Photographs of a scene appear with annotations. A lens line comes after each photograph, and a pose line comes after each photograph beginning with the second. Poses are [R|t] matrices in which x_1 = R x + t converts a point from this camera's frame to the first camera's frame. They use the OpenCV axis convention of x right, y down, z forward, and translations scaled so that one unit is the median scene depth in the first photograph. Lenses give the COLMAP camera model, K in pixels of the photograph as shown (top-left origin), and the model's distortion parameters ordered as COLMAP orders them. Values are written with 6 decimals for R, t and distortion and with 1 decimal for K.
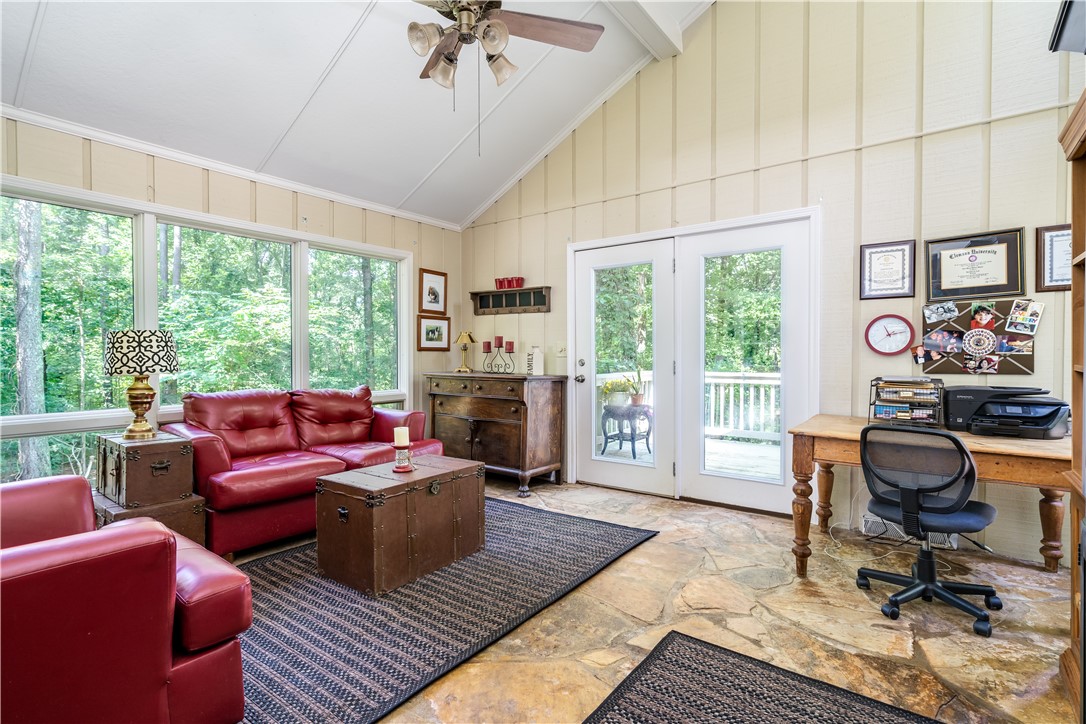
lens RADIAL K [[523.2, 0, 542.1], [0, 523.2, 358.8], [0, 0, 1]] dist [-0.000767, 0.000032]
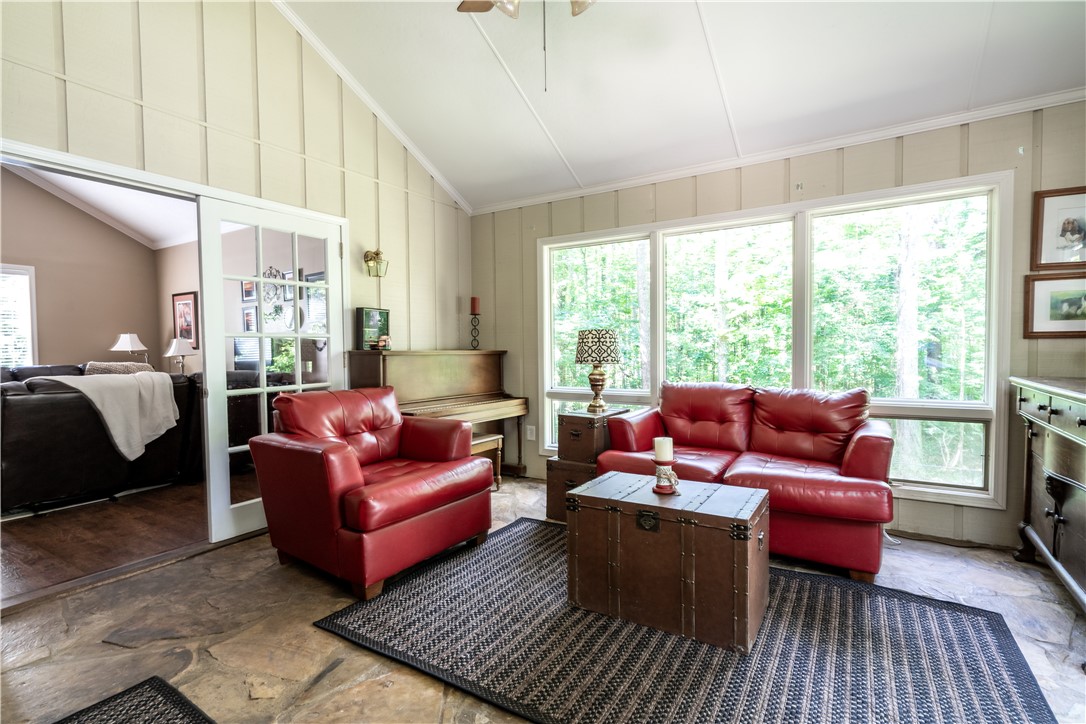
lens RADIAL K [[523.2, 0, 539.1], [0, 523.2, 363.1], [0, 0, 1]] dist [-0.000767, 0.000032]
pose [[0.067955, 0.024675, -0.997383, 0.529032], [-0.003274, 0.999694, 0.024509, -0.001735], [0.997683, 0.001600, 0.068015, 0.766250]]
